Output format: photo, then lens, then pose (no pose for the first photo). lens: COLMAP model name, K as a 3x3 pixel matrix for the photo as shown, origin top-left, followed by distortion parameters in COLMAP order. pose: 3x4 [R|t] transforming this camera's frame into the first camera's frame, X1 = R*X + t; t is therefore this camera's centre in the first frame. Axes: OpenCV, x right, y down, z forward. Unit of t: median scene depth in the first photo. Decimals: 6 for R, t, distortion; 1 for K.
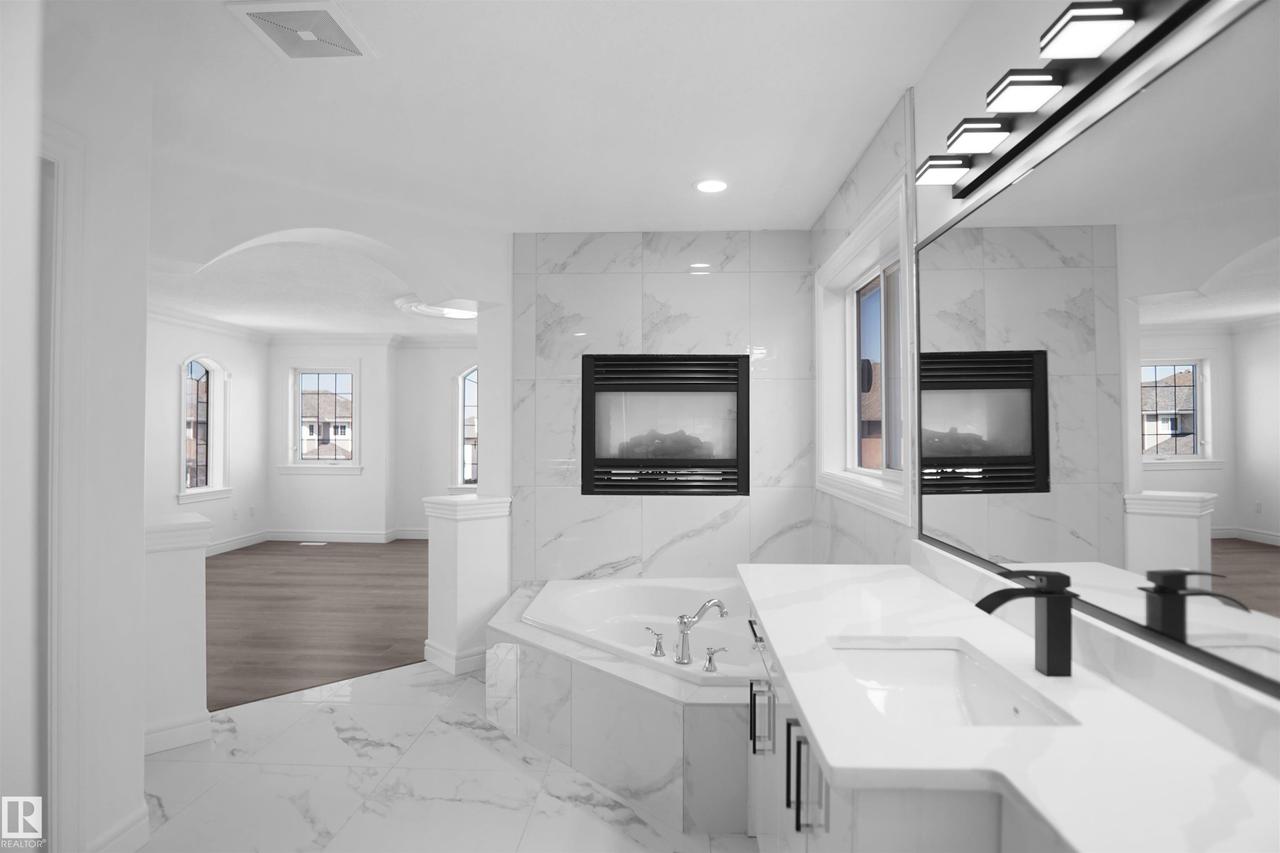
lens RADIAL K [[697.4, 0, 639.2], [0, 697.4, 425.9], [0, 0, 1]] dist [-0.004533, -0.000774]
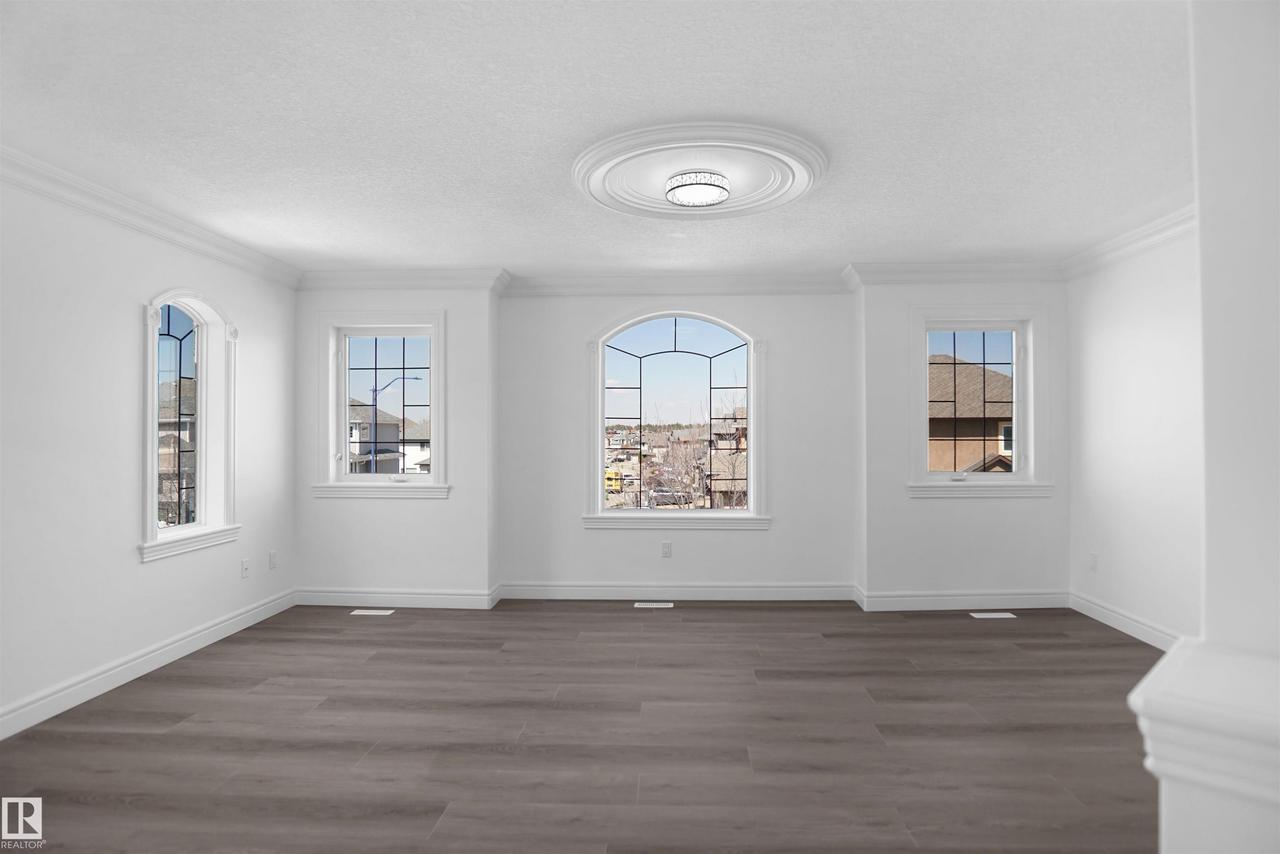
lens RADIAL K [[697.4, 0, 641.9], [0, 697.4, 425.8], [0, 0, 1]] dist [-0.004533, -0.000774]
pose [[0.999970, -0.005553, 0.005322, -0.234410], [0.005556, 0.999984, -0.000547, 0.007296], [-0.005319, 0.000576, 0.999986, 0.388193]]
